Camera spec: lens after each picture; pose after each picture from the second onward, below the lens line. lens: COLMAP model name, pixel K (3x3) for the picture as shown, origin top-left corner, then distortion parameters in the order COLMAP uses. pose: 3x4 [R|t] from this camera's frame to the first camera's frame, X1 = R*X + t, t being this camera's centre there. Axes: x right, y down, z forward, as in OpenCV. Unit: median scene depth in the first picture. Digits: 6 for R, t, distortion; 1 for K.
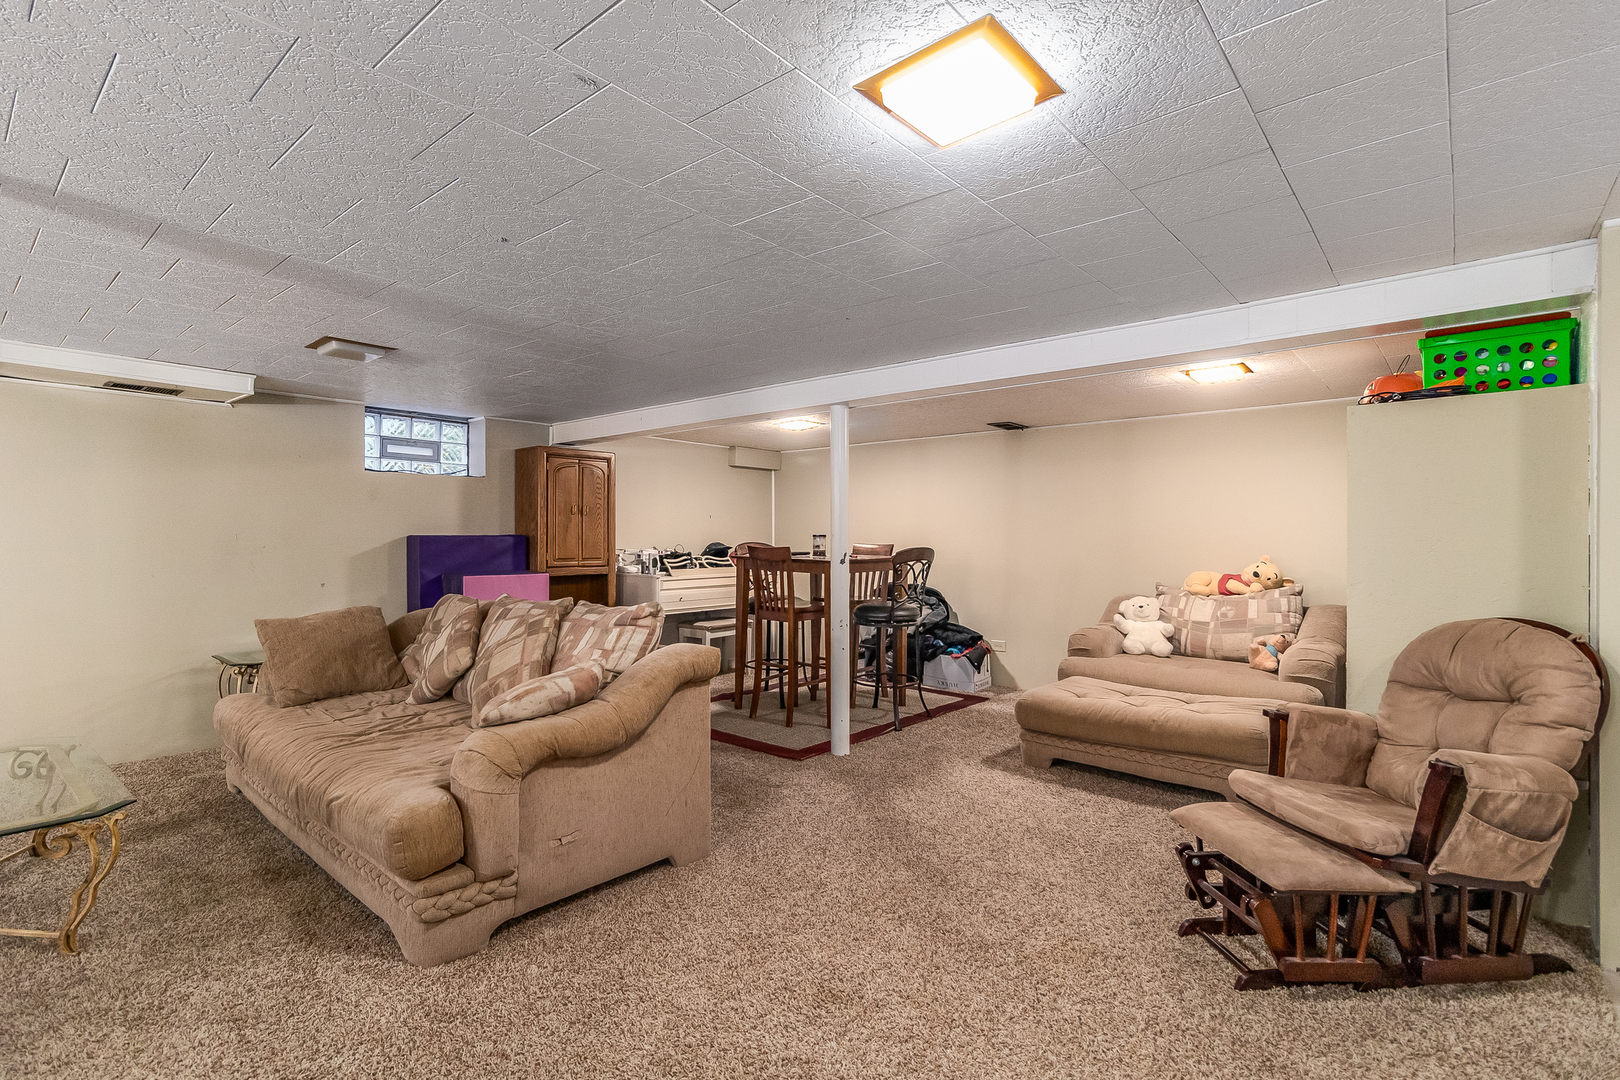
lens RADIAL K [[762.1, 0, 816.4], [0, 762.1, 531.3], [0, 0, 1]] dist [0.001624, 0.001266]
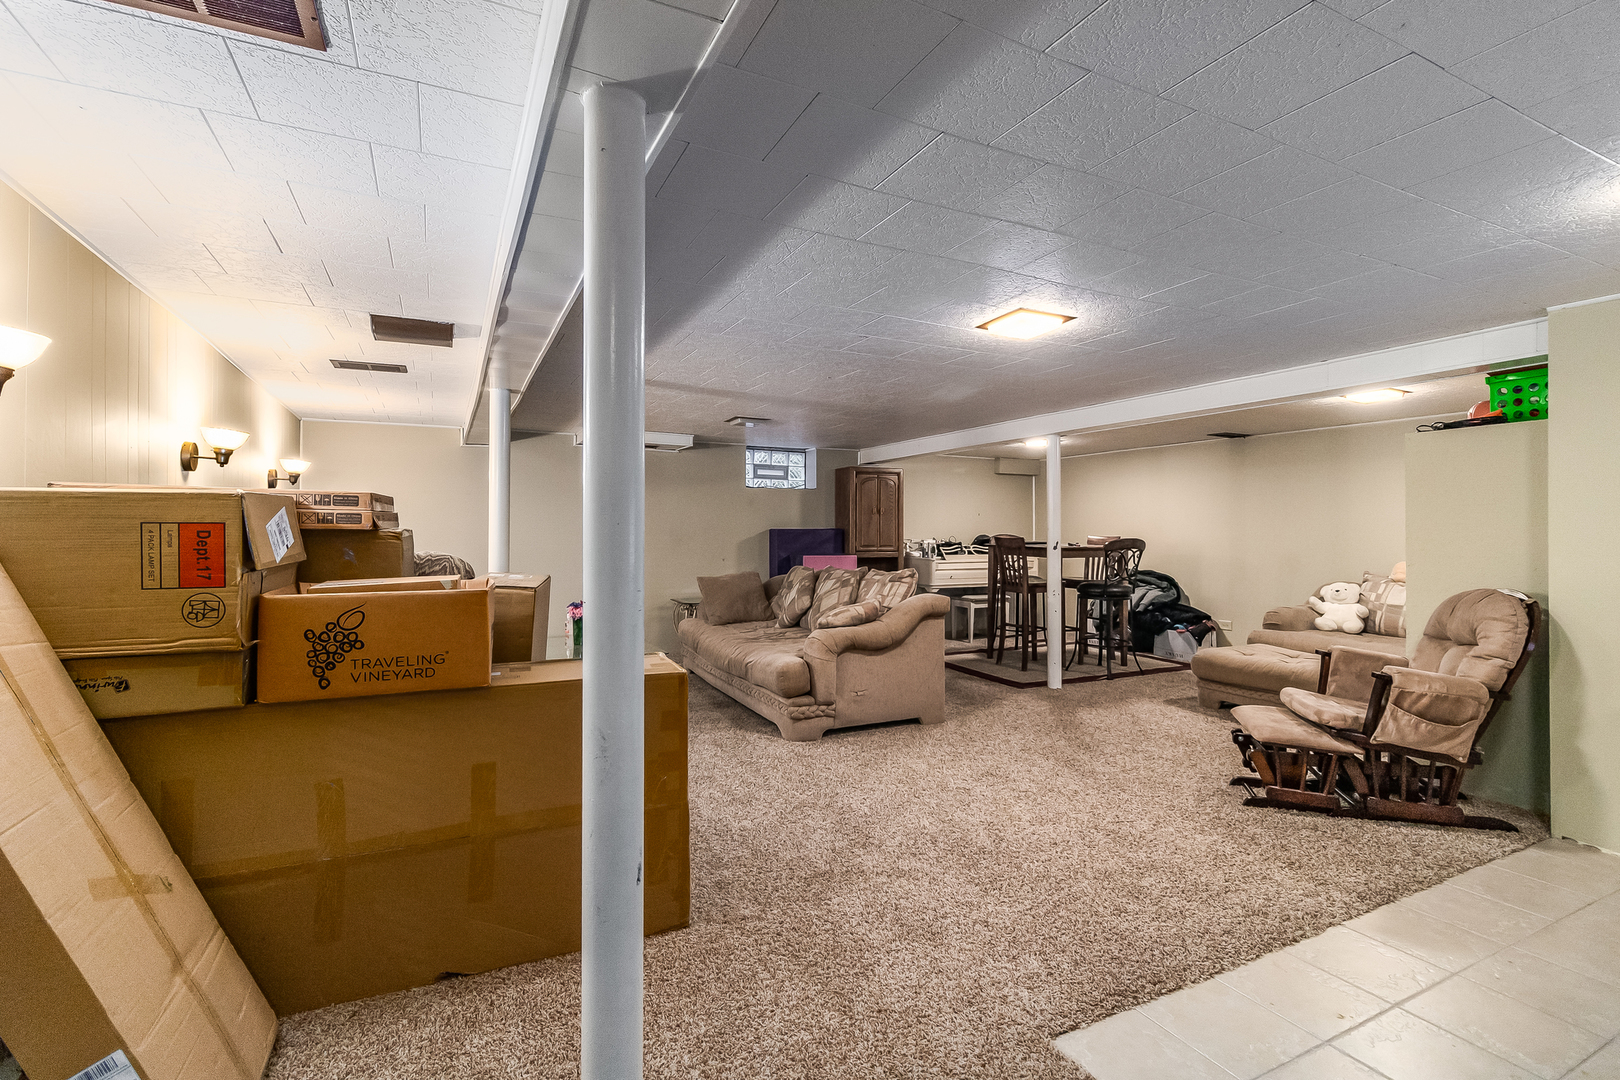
lens RADIAL K [[762.1, 0, 816.4], [0, 762.1, 531.3], [0, 0, 1]] dist [0.001624, 0.001266]
pose [[0.919871, 0.002312, -0.392214, 0.188848], [0.000559, 0.999974, 0.007207, -0.000646], [0.392221, -0.006848, 0.919846, -0.467251]]
